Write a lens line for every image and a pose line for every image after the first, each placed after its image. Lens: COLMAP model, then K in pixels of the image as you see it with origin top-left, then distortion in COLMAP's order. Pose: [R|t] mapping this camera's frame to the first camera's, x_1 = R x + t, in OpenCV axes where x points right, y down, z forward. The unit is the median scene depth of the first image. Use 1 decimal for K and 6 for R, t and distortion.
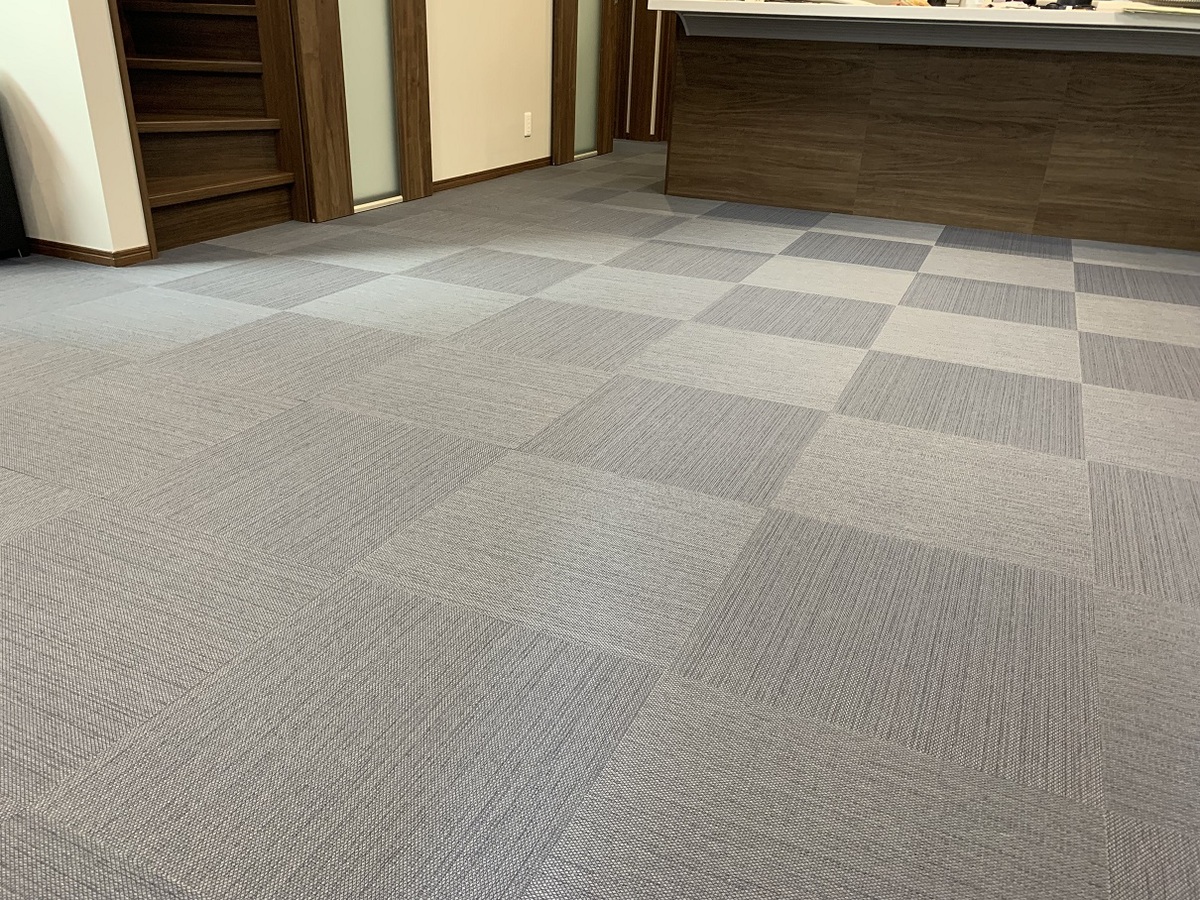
lens RADIAL K [[911.9, 0, 600.0], [0, 911.9, 450.0], [0, 0, 1]] dist [0.005519, 0.002264]
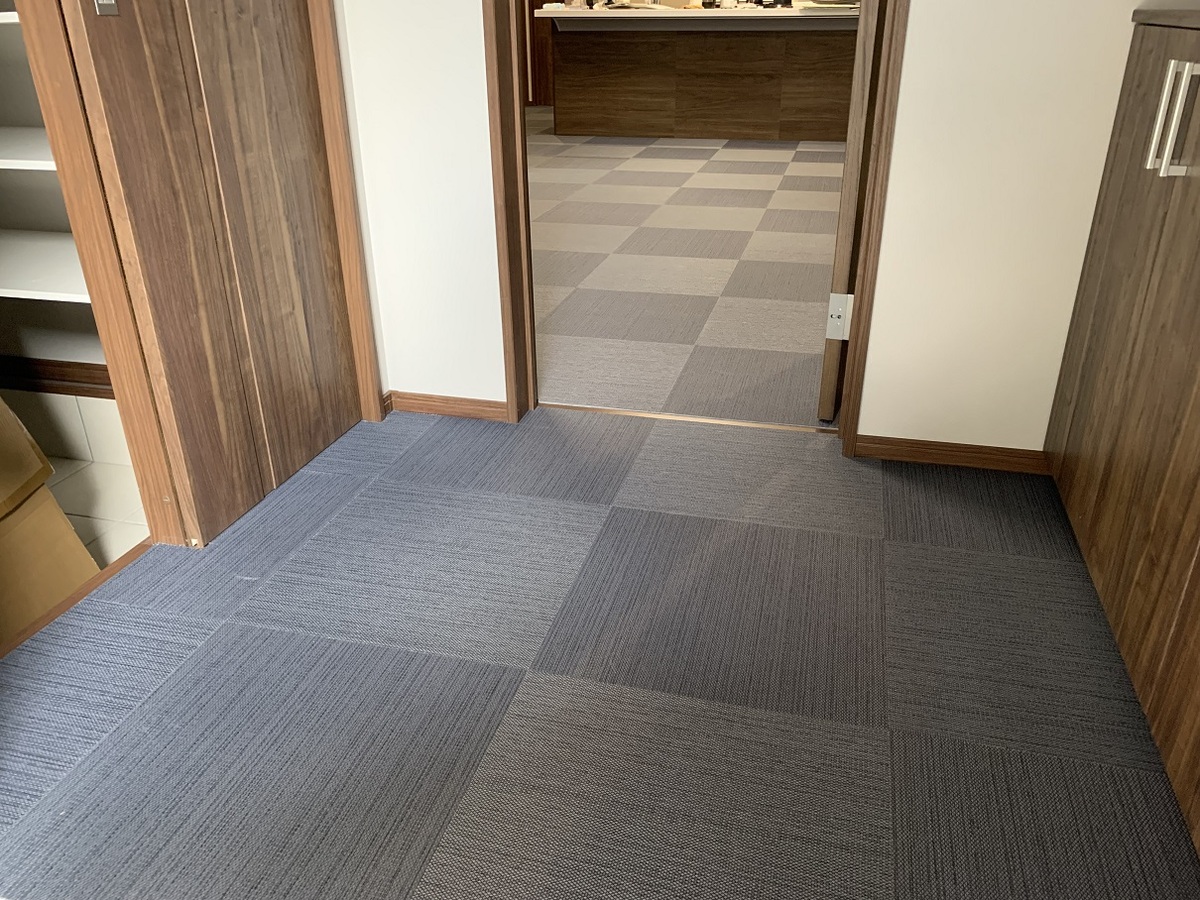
lens RADIAL K [[922.5, 0, 600.0], [0, 922.5, 450.0], [0, 0, 1]] dist [-0.000297, -0.001810]
pose [[0.984428, -0.113531, 0.134210, -0.146125], [0.111563, 0.993511, 0.022122, 0.263597], [-0.135851, -0.006805, 0.990706, -0.659256]]
